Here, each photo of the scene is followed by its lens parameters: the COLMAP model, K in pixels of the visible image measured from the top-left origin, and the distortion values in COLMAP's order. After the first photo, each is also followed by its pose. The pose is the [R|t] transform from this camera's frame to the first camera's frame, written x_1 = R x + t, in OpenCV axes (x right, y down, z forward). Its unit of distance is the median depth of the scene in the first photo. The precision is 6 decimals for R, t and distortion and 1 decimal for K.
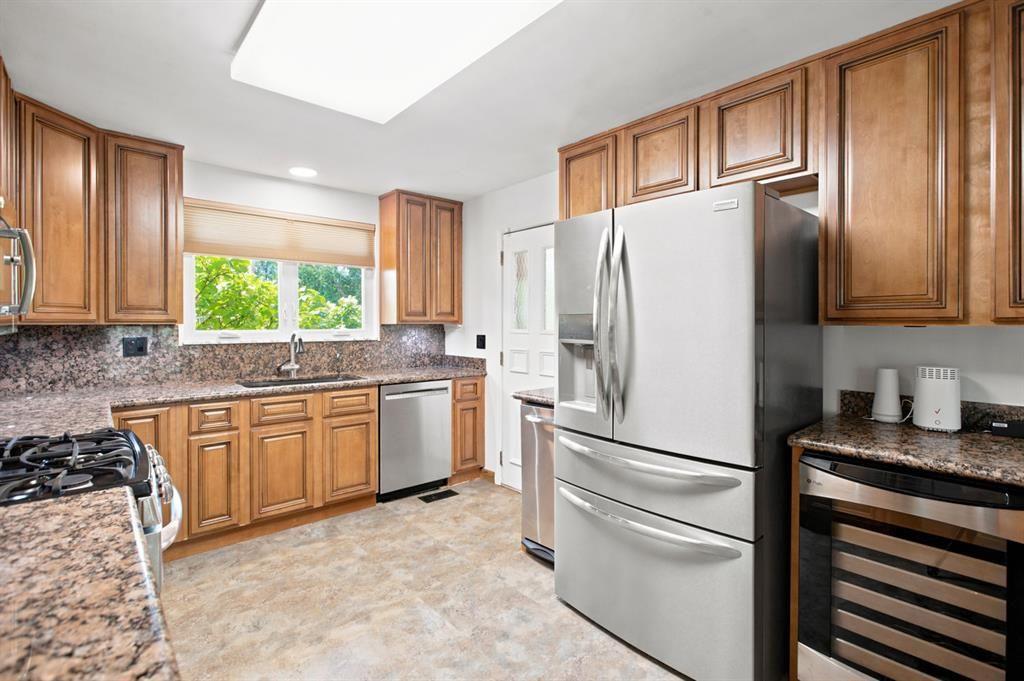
lens RADIAL K [[481.9, 0, 514.8], [0, 481.9, 325.3], [0, 0, 1]] dist [-0.001993, -0.000171]
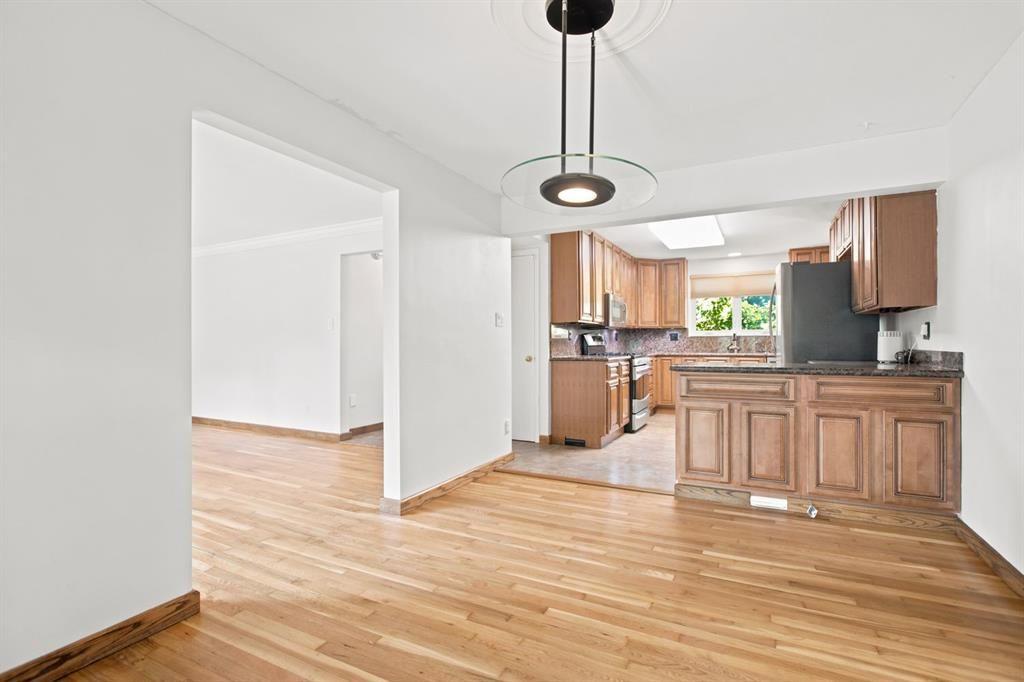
lens RADIAL K [[476.9, 0, 512.0], [0, 476.9, 341.0], [0, 0, 1]] dist [-0.013324, 0.000048]
pose [[0.352991, -0.008692, -0.935586, 1.354772], [0.000884, 0.999959, -0.008957, 0.092205], [0.935626, 0.002335, 0.352984, -0.749991]]
